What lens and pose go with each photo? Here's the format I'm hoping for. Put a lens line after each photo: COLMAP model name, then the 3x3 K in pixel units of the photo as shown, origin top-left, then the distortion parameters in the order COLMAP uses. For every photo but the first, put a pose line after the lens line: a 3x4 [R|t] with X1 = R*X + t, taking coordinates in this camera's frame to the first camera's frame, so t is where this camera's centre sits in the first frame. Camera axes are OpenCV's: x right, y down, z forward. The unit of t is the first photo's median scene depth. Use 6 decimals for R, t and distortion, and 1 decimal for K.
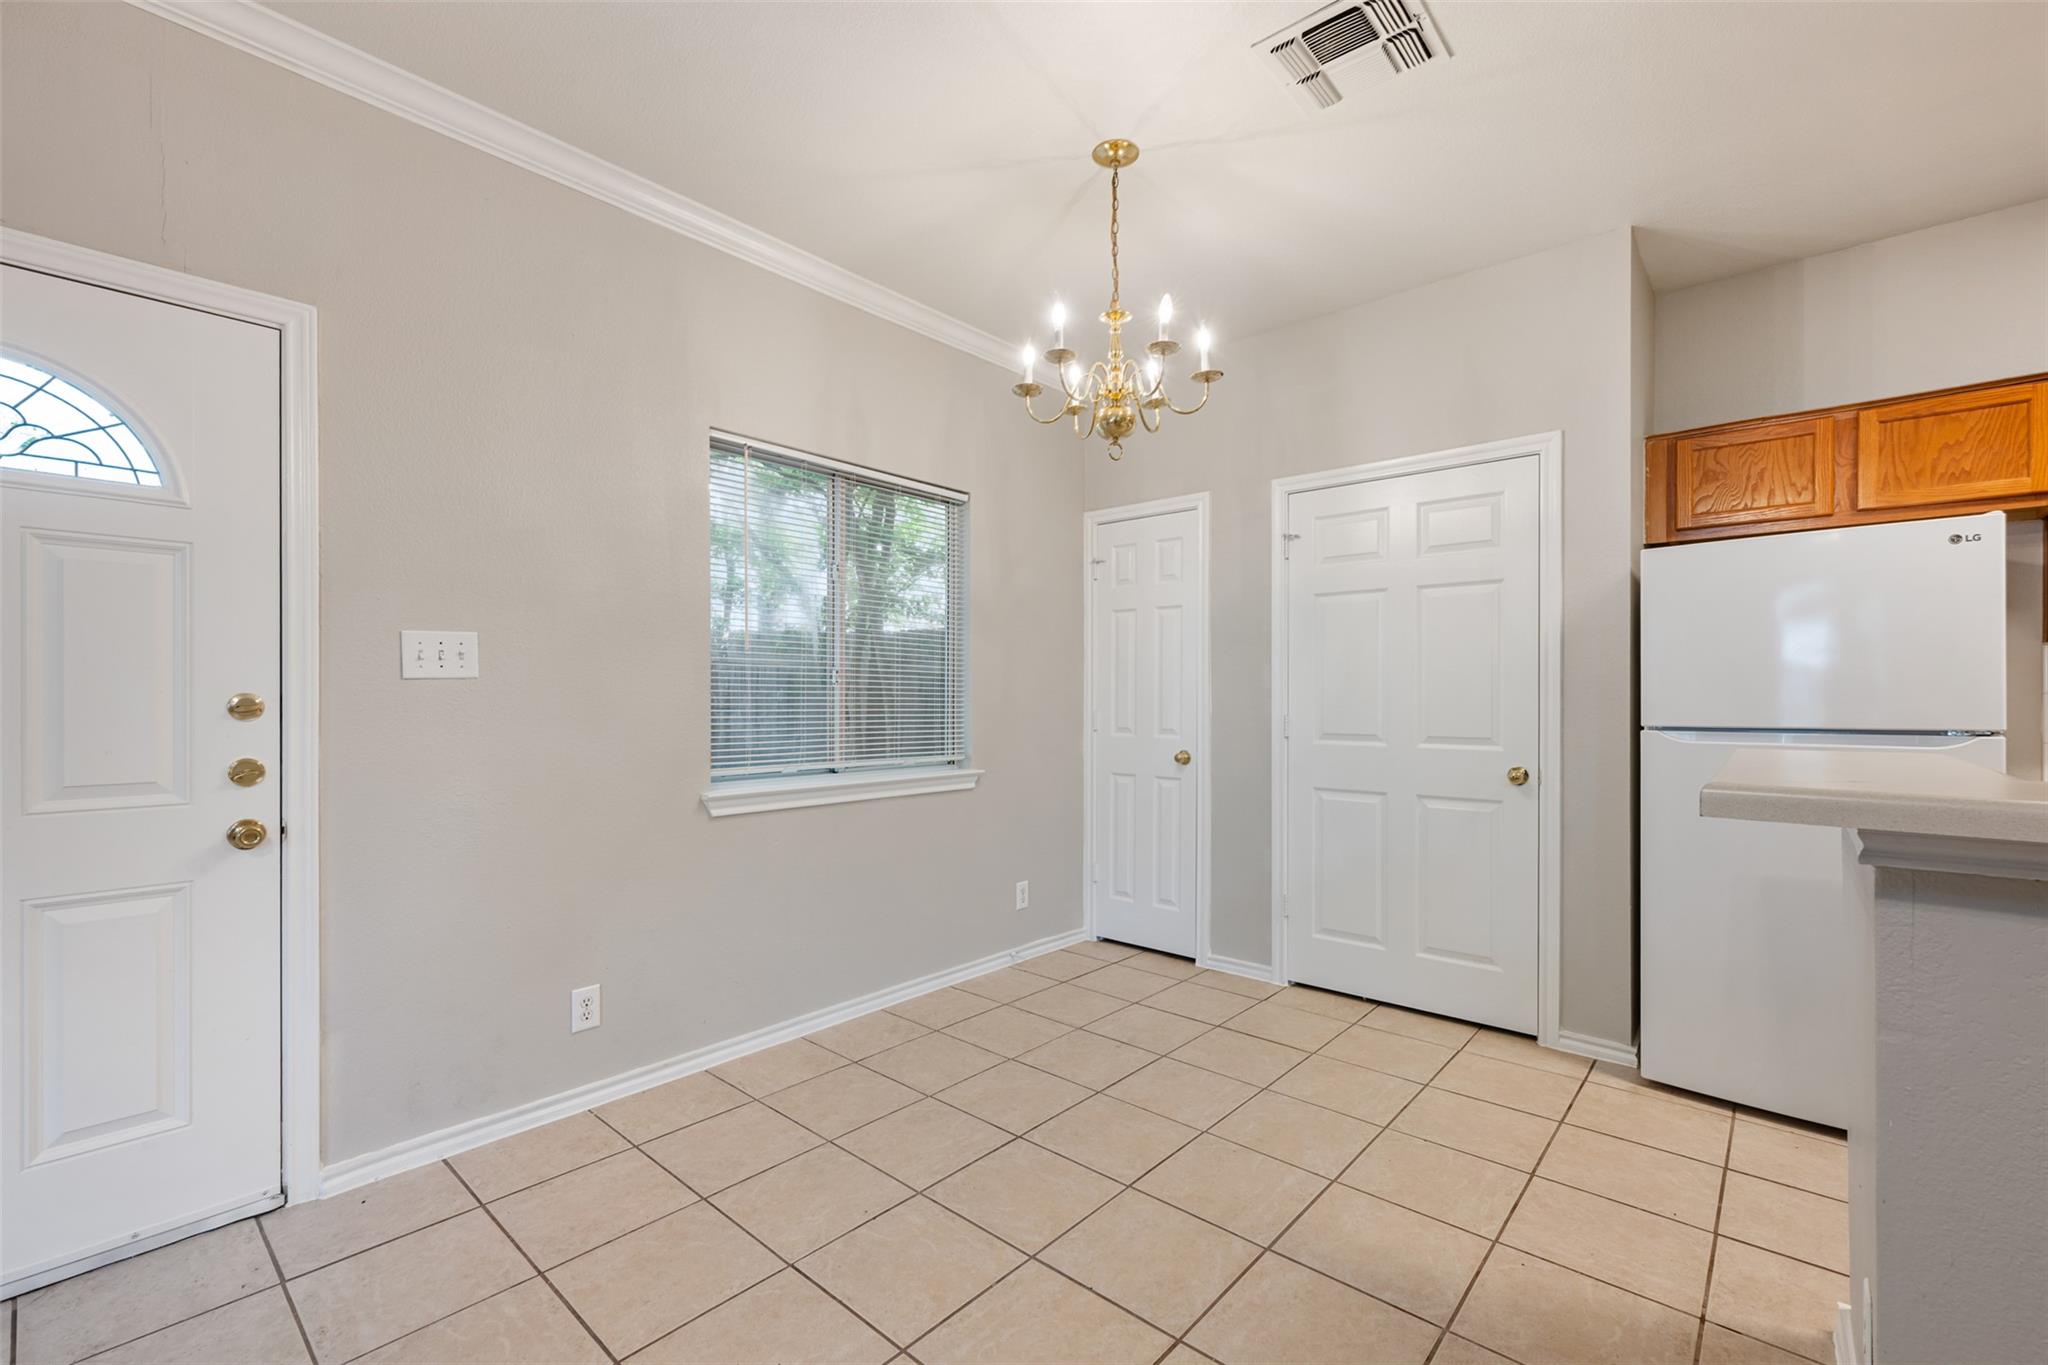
lens RADIAL K [[871.0, 0, 1022.7], [0, 871.0, 698.7], [0, 0, 1]] dist [0.000026, -0.000020]
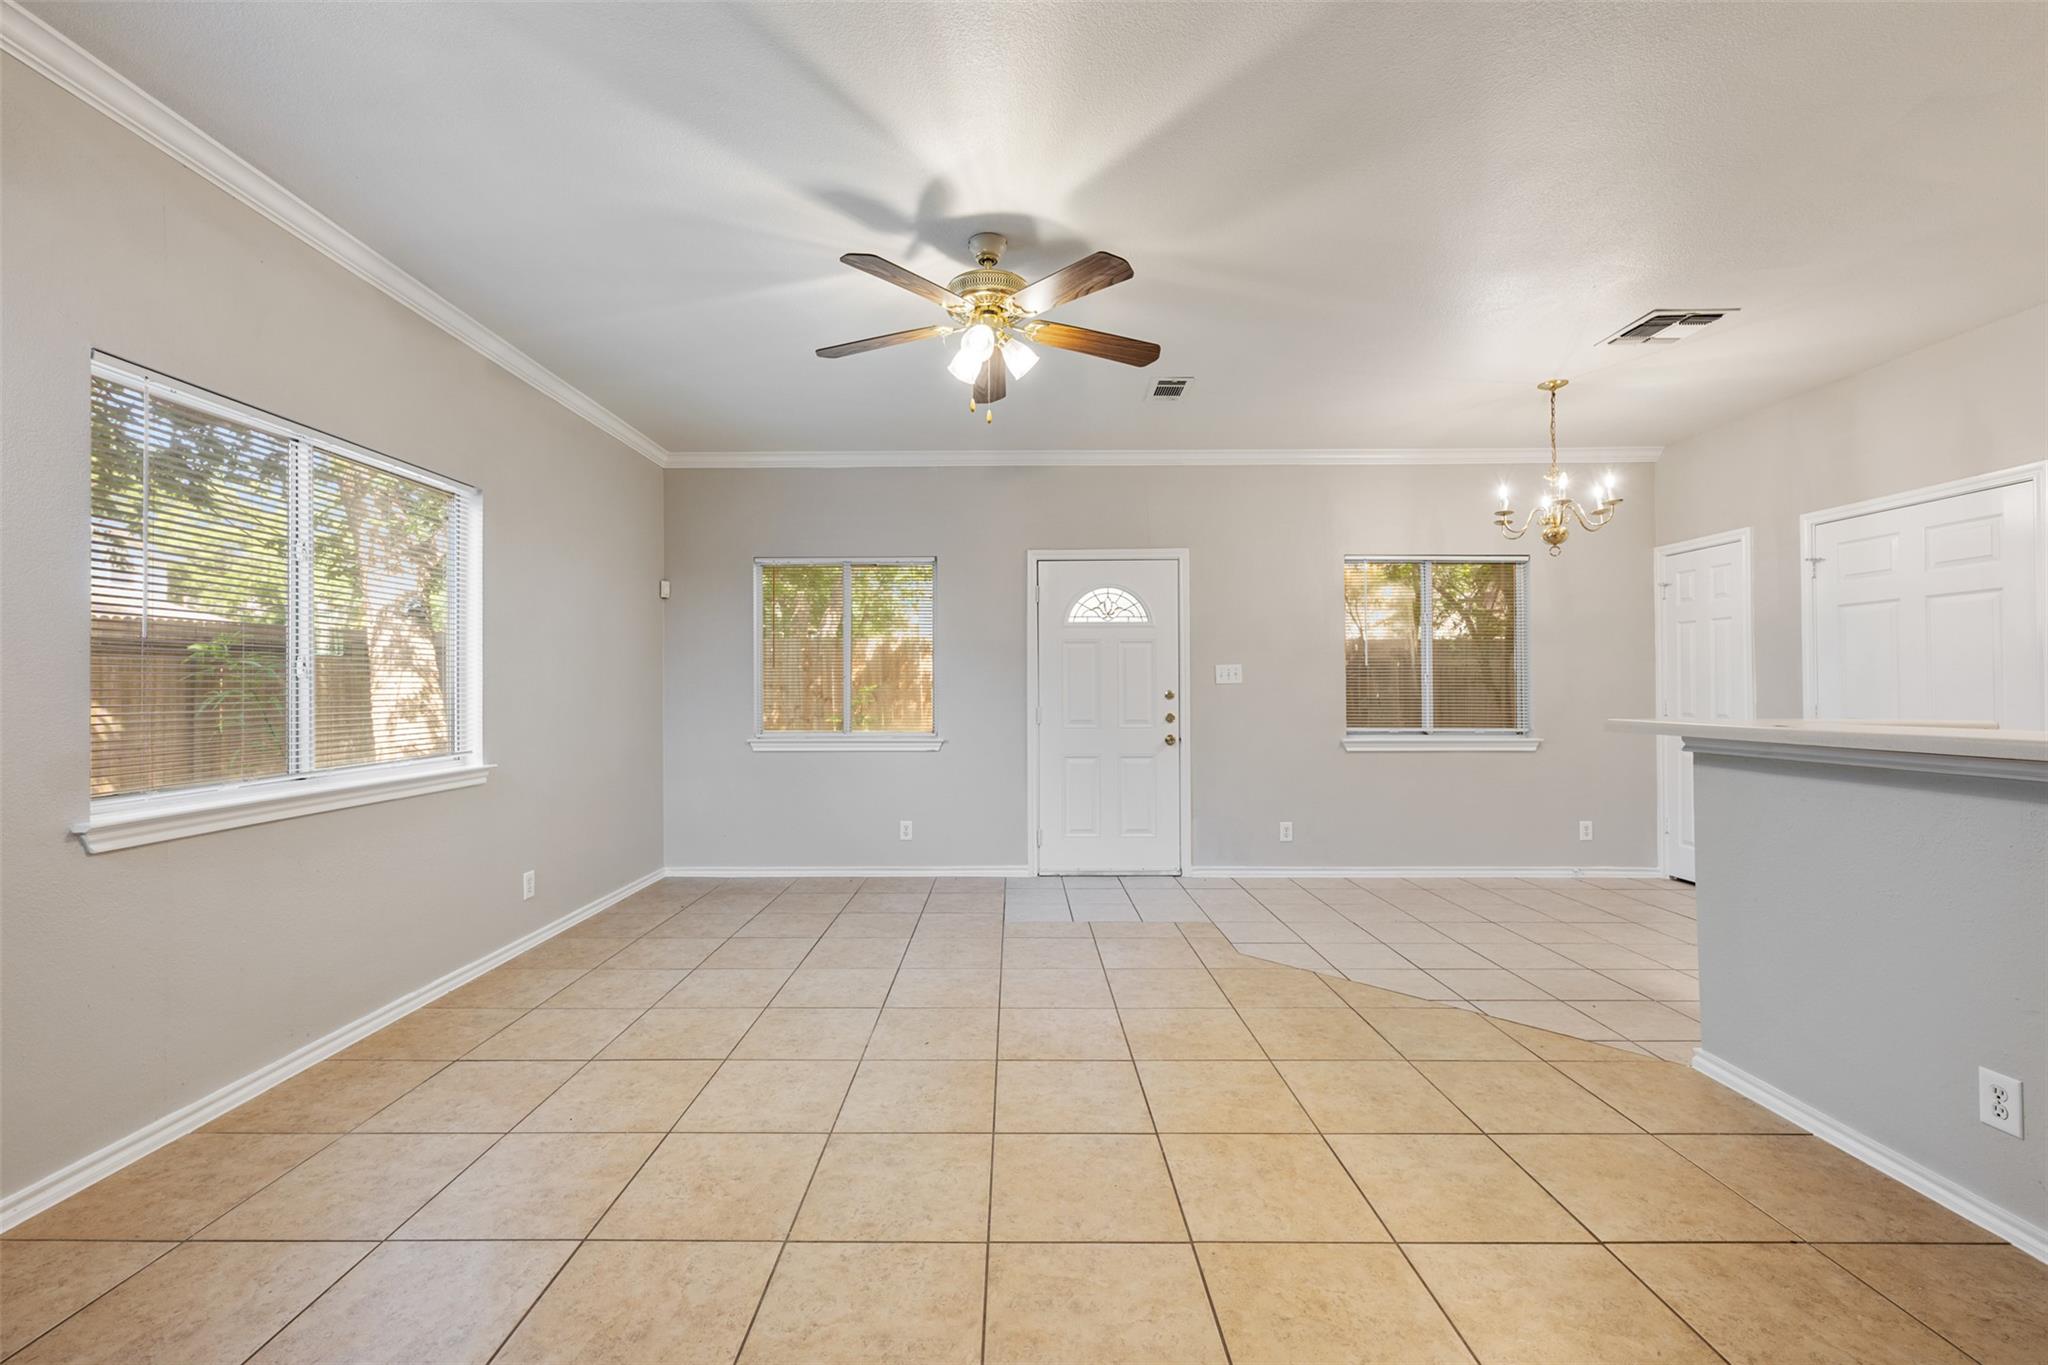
lens RADIAL K [[827.1, 0, 1007.4], [0, 827.1, 684.6], [0, 0, 1]] dist [-0.000604, -0.000247]
pose [[0.656781, -0.010073, -0.754014, 0.496464], [0.002928, 0.999937, -0.010808, 0.001778], [0.754076, 0.004891, 0.656769, -0.731912]]
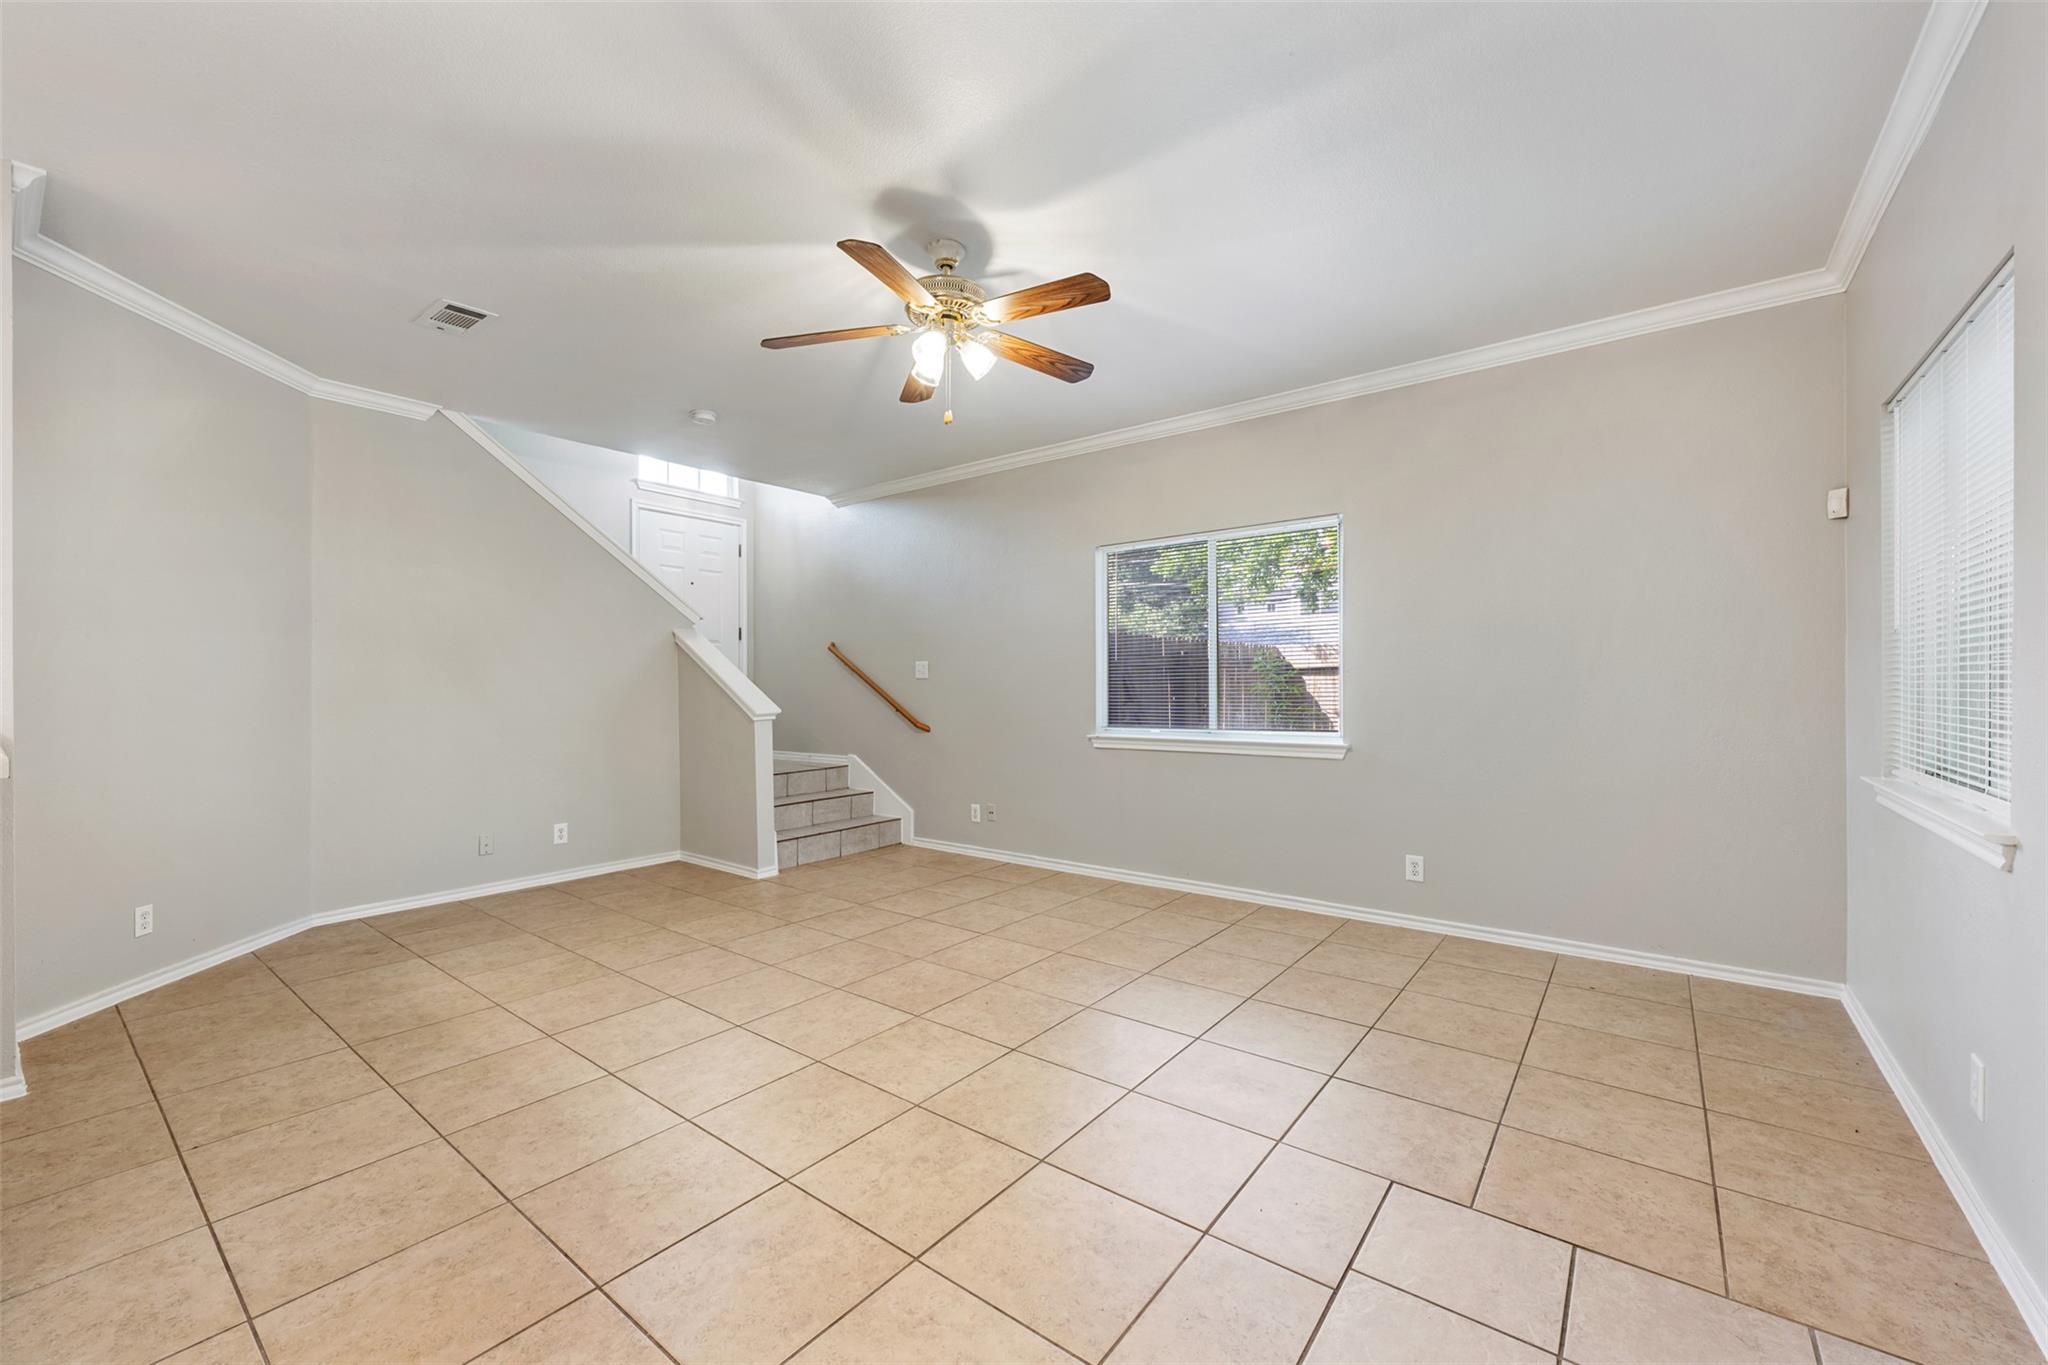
lens RADIAL K [[815.6, 0, 1021.0], [0, 815.6, 684.9], [0, 0, 1]] dist [-0.000534, -0.000517]
pose [[-0.998058, 0.000804, -0.062290, -0.212457], [0.000651, 0.999997, 0.002474, -0.002448], [0.062292, 0.002428, -0.998055, 0.749662]]
